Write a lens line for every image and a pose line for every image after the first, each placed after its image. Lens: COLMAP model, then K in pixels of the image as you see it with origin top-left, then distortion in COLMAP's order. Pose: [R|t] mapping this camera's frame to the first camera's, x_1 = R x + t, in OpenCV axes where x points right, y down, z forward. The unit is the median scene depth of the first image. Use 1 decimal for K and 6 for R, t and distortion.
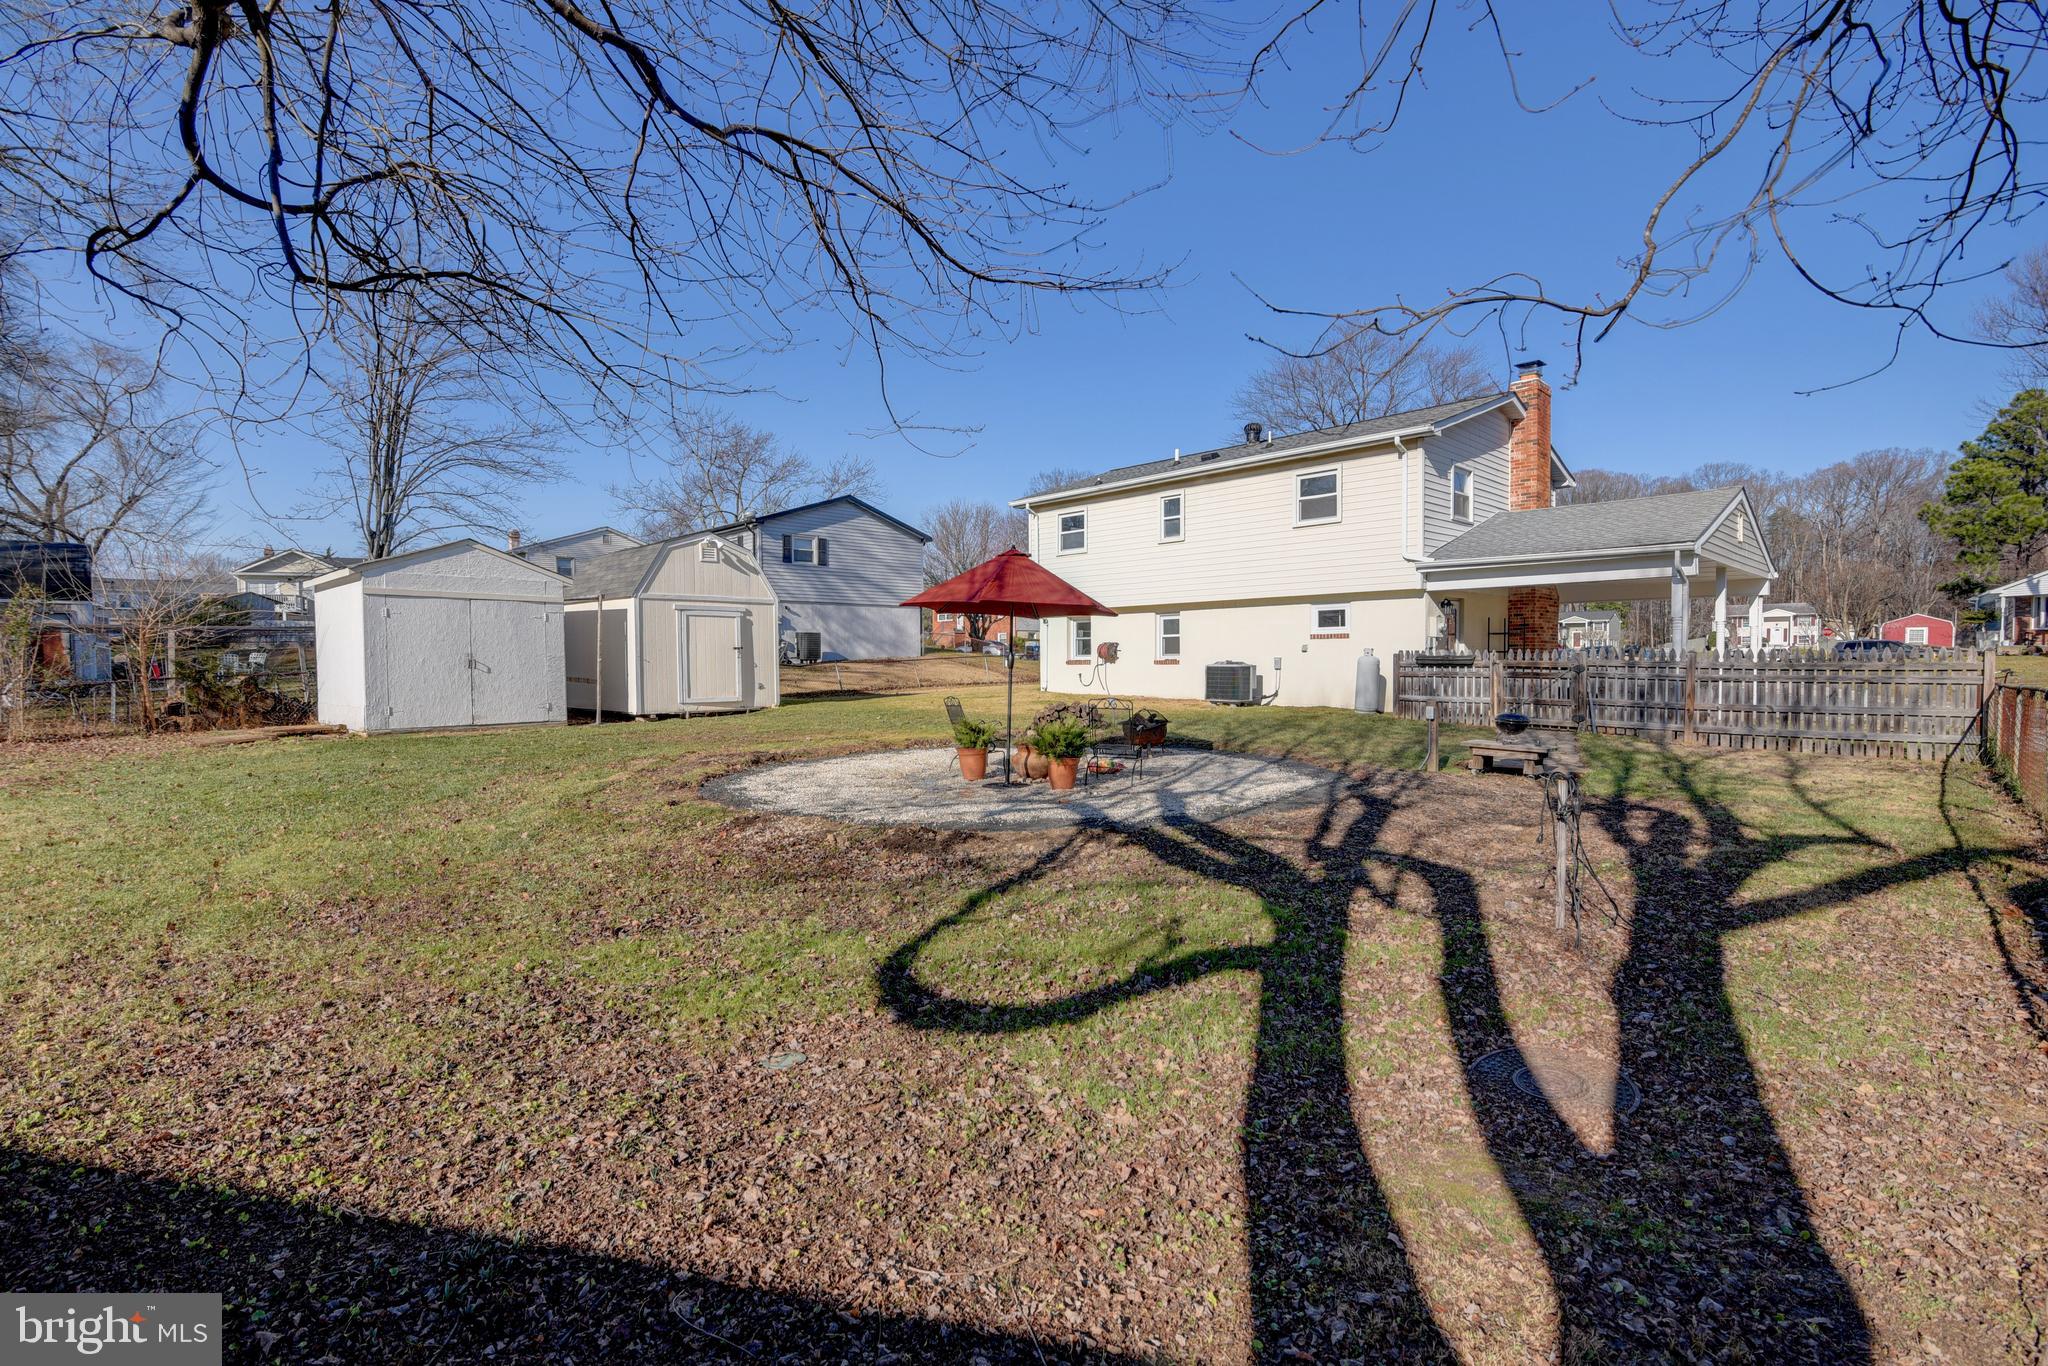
lens RADIAL K [[936.0, 0, 1024.0], [0, 936.0, 683.0], [0, 0, 1]] dist [-0.013837, 0.000804]
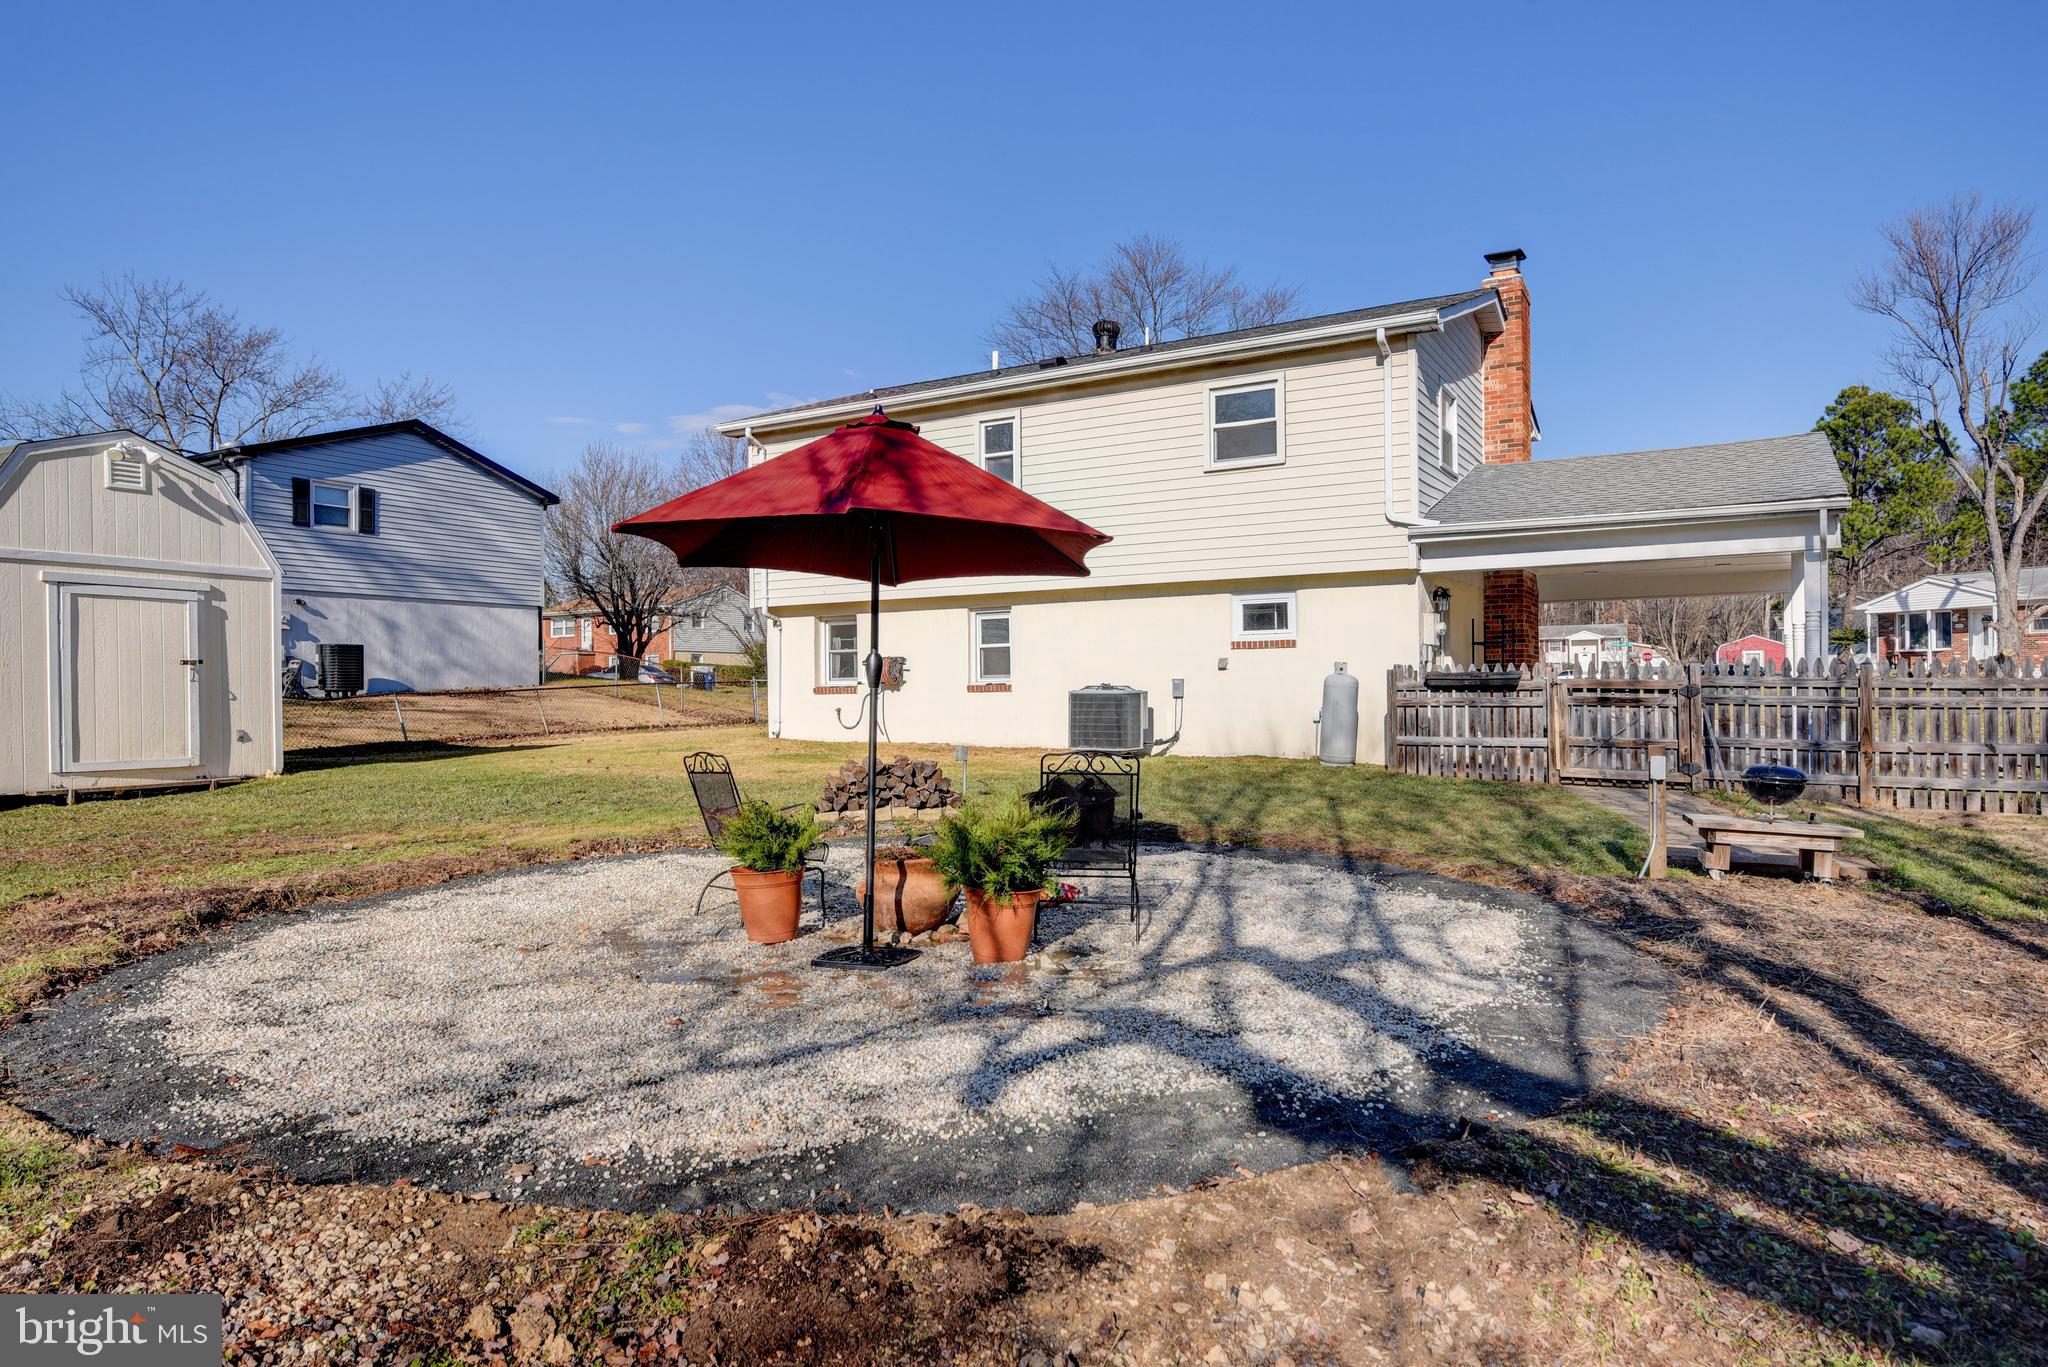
lens RADIAL K [[1234.3, 0, 1024.0], [0, 1234.3, 683.5], [0, 0, 1]] dist [-0.005976, 0.000006]
pose [[0.960206, -0.002177, 0.279283, -0.057849], [0.011685, 0.999407, -0.032385, 0.001386], [-0.279047, 0.034360, 0.959662, 0.230429]]
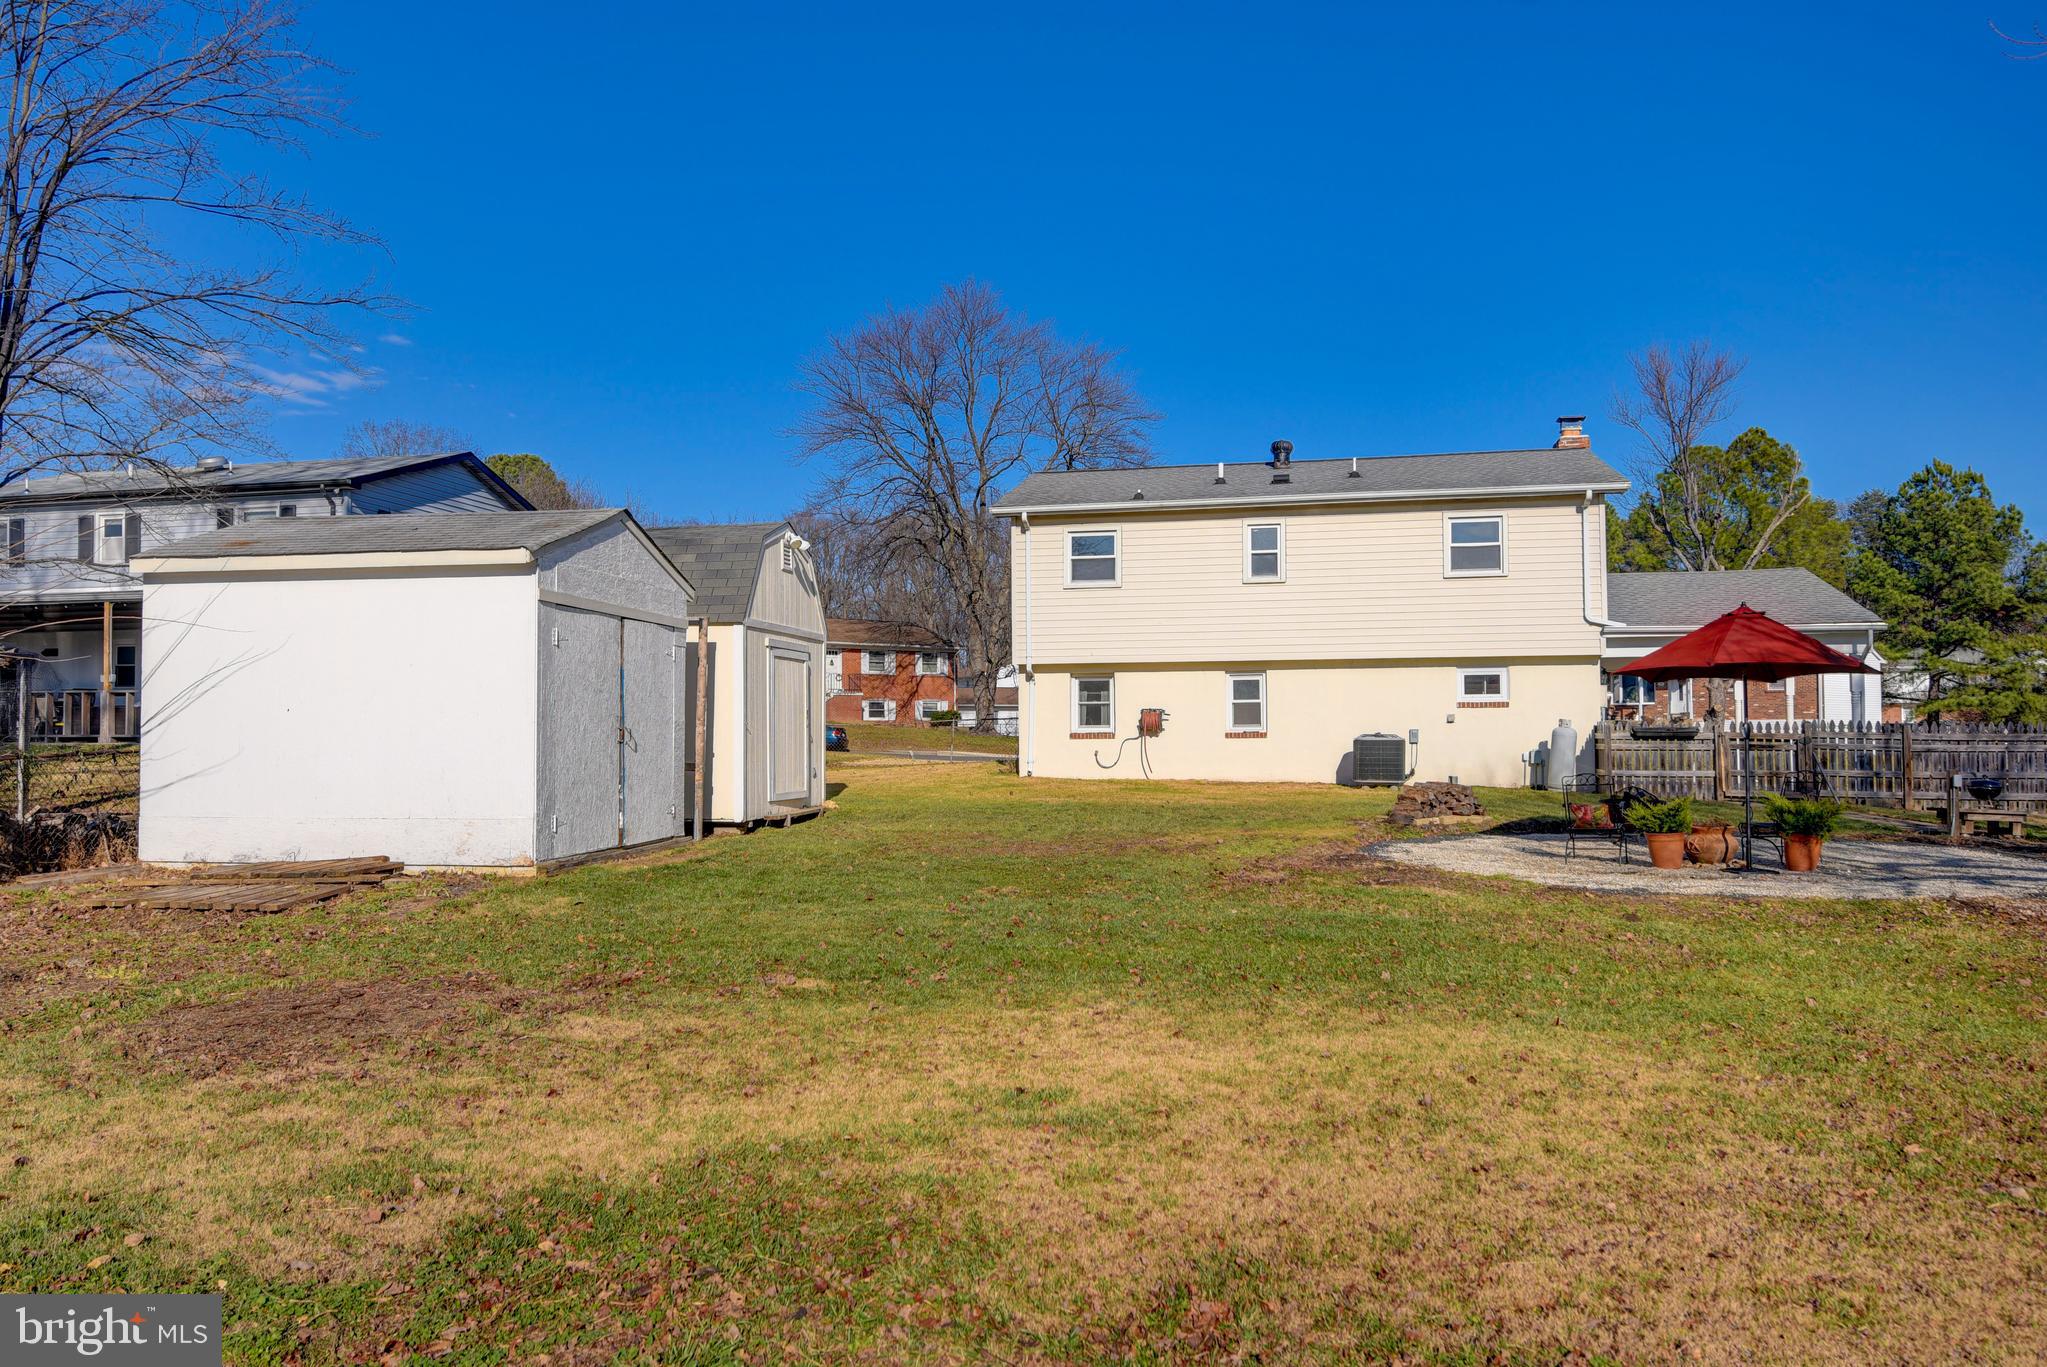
lens RADIAL K [[1409.6, 0, 1023.5], [0, 1409.6, 683.5], [0, 0, 1]] dist [0.006396, -0.000306]
pose [[0.825881, 0.021878, 0.563420, -0.719210], [0.013606, 0.998183, -0.058704, 0.001166], [-0.563680, 0.056149, 0.824083, 0.149733]]
